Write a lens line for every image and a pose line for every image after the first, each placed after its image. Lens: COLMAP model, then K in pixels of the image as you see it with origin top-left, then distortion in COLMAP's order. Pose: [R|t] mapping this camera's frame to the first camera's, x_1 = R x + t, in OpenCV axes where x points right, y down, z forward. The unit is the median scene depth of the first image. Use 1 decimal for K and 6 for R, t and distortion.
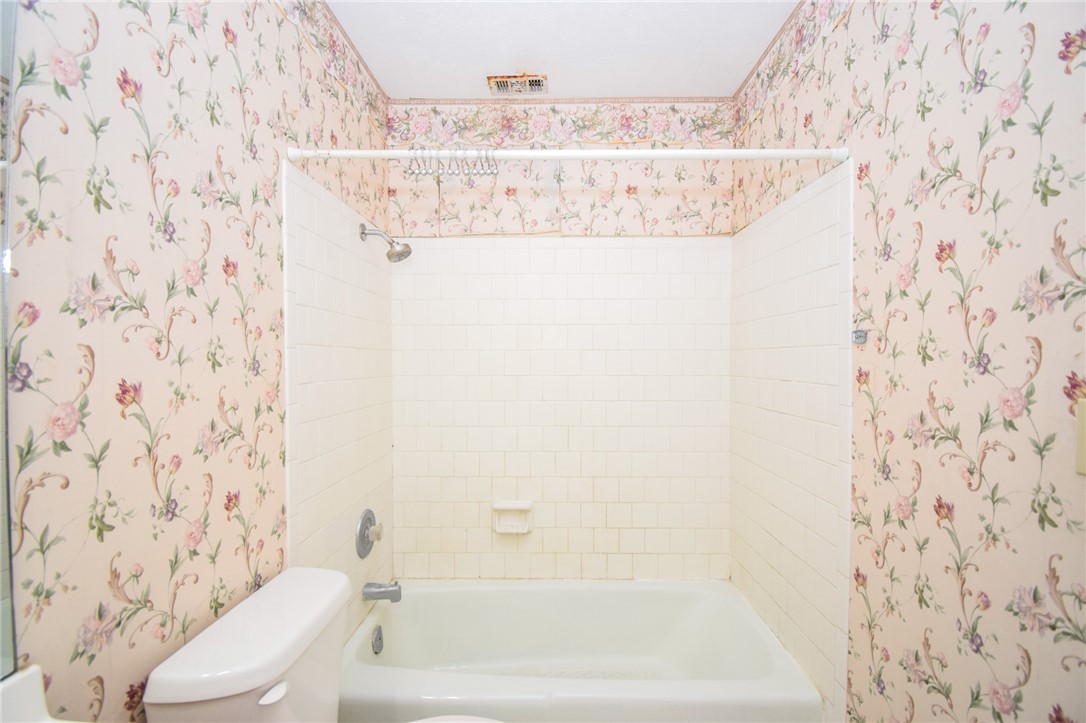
lens RADIAL K [[484.6, 0, 551.8], [0, 484.6, 365.2], [0, 0, 1]] dist [0.016862, -0.022913]
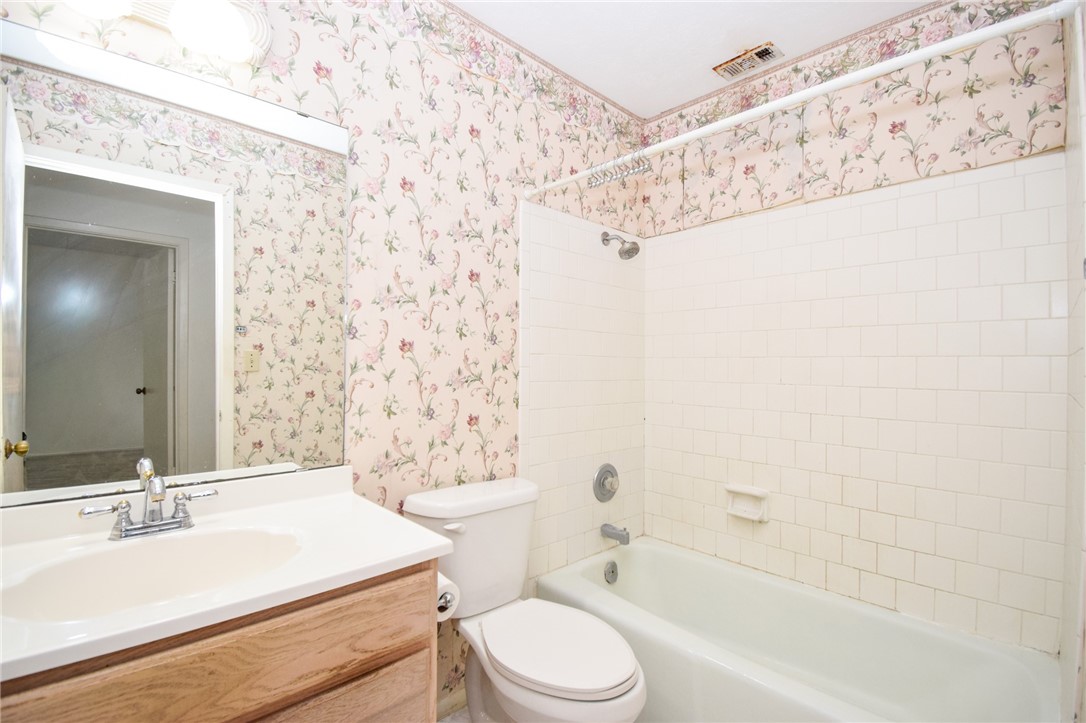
lens RADIAL K [[484.6, 0, 537.2], [0, 484.6, 363.6], [0, 0, 1]] dist [0.016862, -0.022913]
pose [[0.697354, 0.006268, -0.716700, 0.385768], [-0.017368, 0.999816, -0.008155, 0.059623], [0.716517, 0.018134, 0.697334, 0.015077]]
